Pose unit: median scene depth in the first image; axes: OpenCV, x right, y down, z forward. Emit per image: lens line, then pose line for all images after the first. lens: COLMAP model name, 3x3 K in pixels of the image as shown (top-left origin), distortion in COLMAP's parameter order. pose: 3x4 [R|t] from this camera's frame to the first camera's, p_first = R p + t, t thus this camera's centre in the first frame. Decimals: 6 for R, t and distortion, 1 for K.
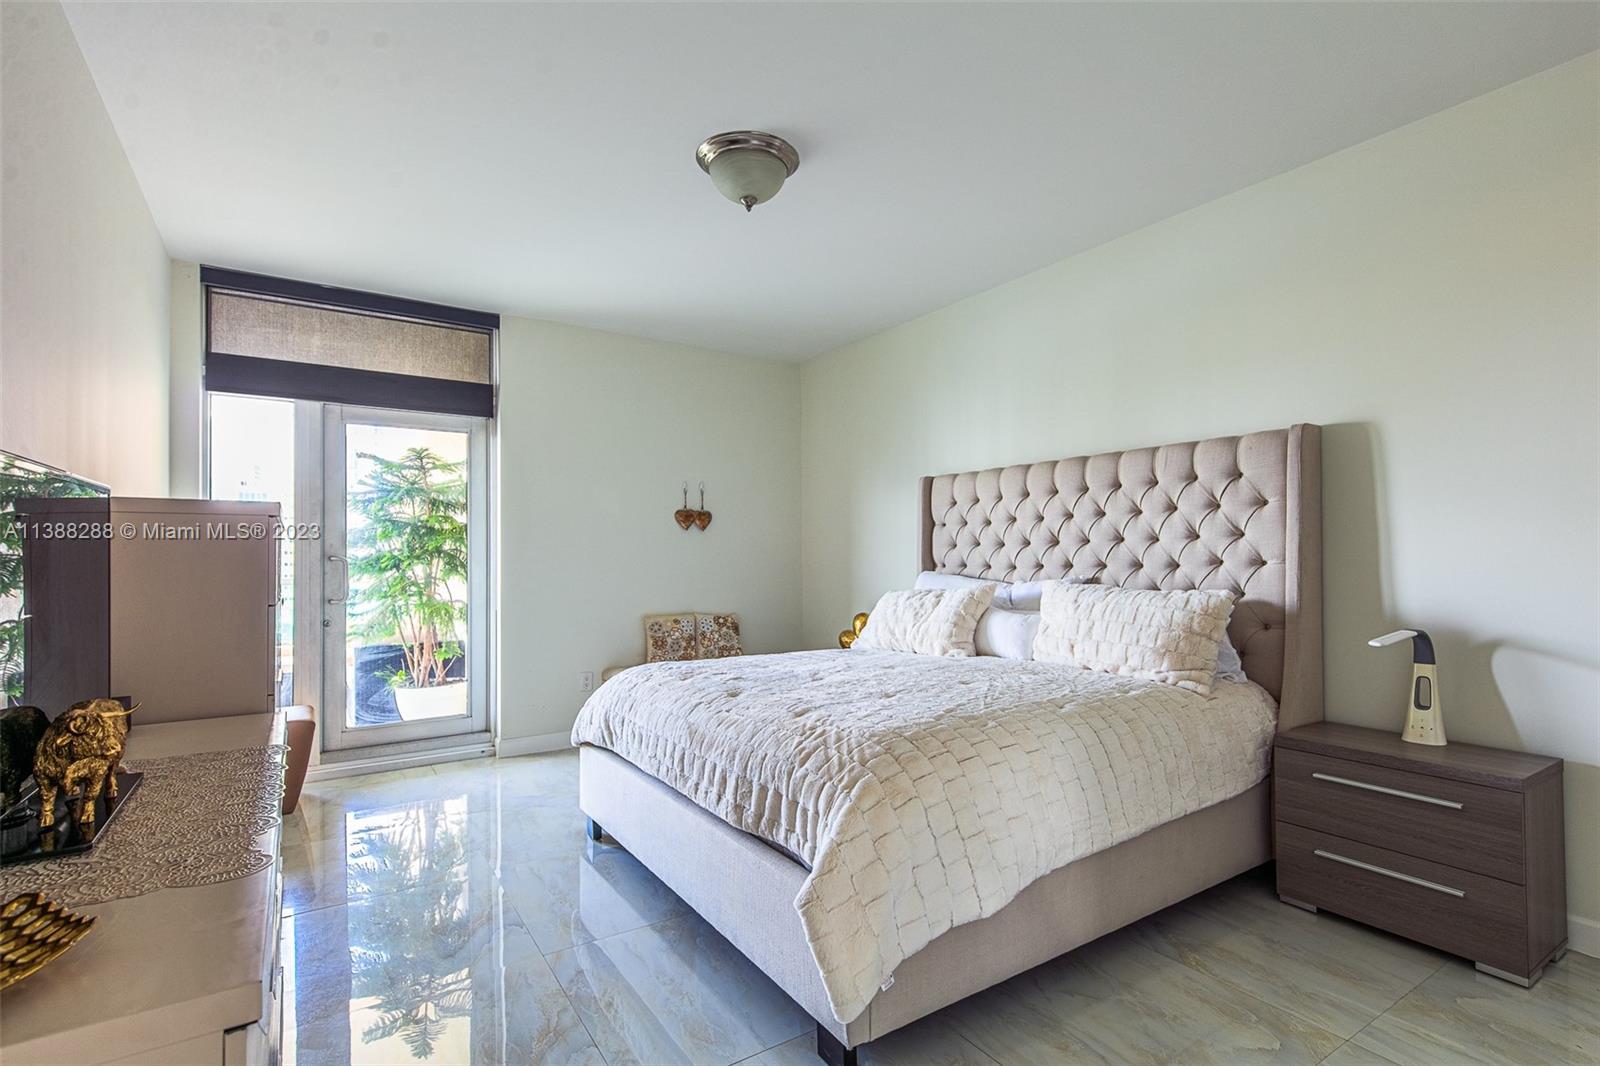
lens RADIAL K [[713.9, 0, 800.0], [0, 713.9, 533.0], [0, 0, 1]] dist [0.001392, 0.000006]
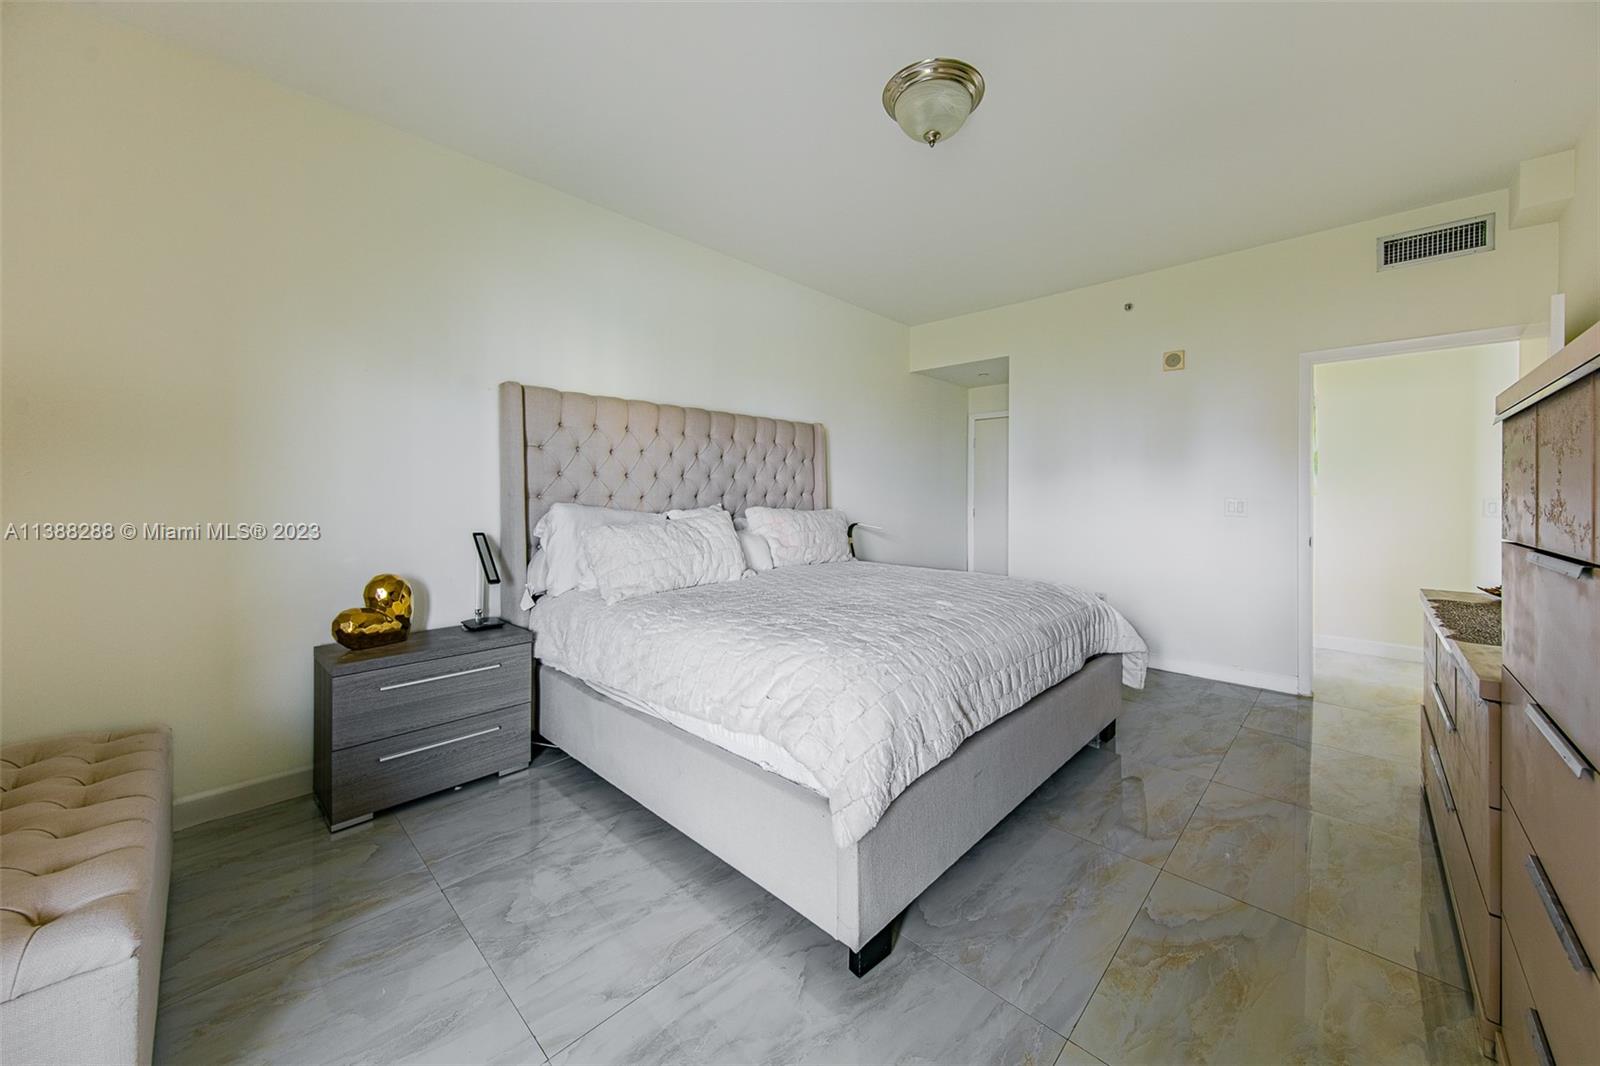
lens RADIAL K [[569.4, 0, 799.1], [0, 569.4, 508.7], [0, 0, 1]] dist [0.000215, -0.000008]
pose [[-0.231654, 0.009212, 0.972755, -0.556919], [-0.010423, 0.999874, -0.011951, 0.069786], [-0.972742, -0.012908, -0.231529, 0.949391]]
